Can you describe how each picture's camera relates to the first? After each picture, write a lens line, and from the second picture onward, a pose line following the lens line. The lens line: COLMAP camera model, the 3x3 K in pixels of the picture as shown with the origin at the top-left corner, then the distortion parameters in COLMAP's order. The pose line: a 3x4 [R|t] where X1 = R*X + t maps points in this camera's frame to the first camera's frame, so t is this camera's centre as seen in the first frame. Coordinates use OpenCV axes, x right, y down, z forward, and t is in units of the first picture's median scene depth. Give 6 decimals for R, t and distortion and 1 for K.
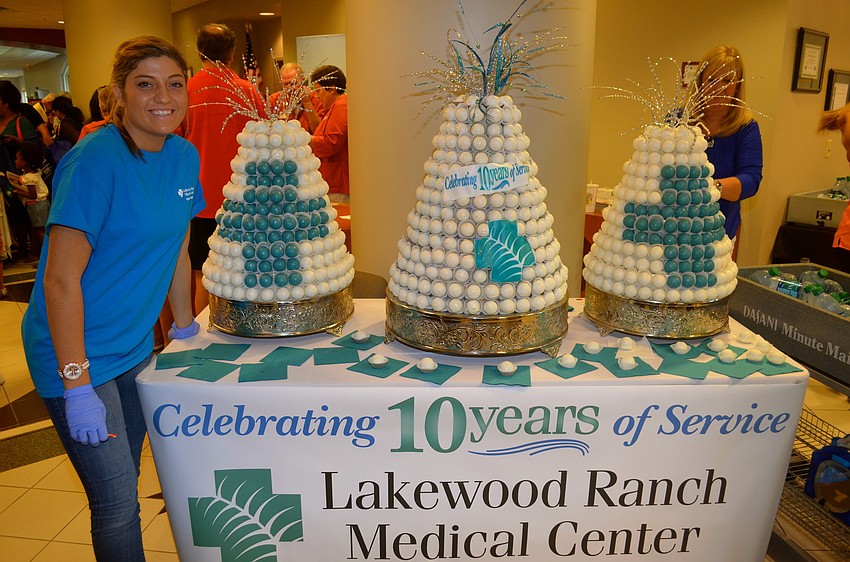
lens RADIAL K [[649.0, 0, 425.0], [0, 649.0, 281.0], [0, 0, 1]] dist [-0.082106, 0.001935]
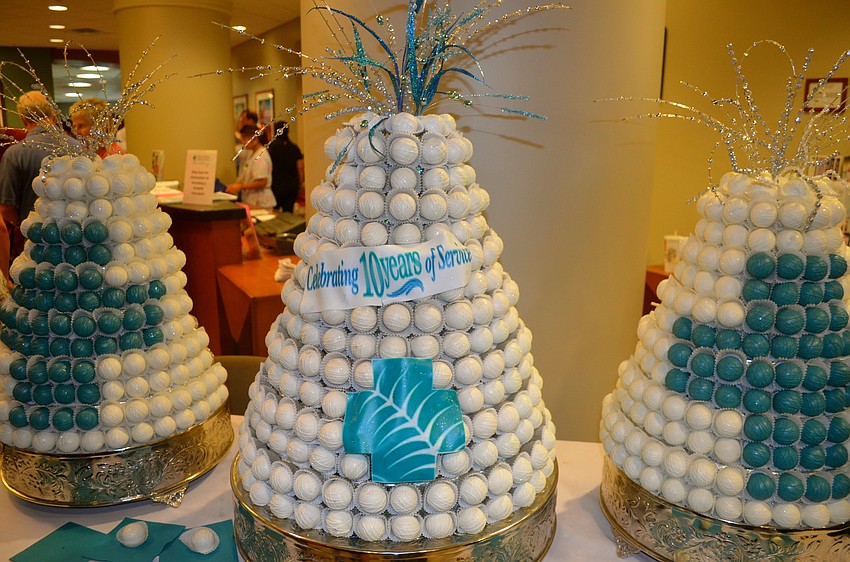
lens RADIAL K [[649.0, 0, 425.0], [0, 649.0, 281.0], [0, 0, 1]] dist [-0.082106, 0.001935]
pose [[0.985759, 0.044058, -0.162288, 0.203446], [-0.049474, 0.998340, -0.029484, -0.131763], [0.160719, 0.037093, 0.986303, 0.470760]]
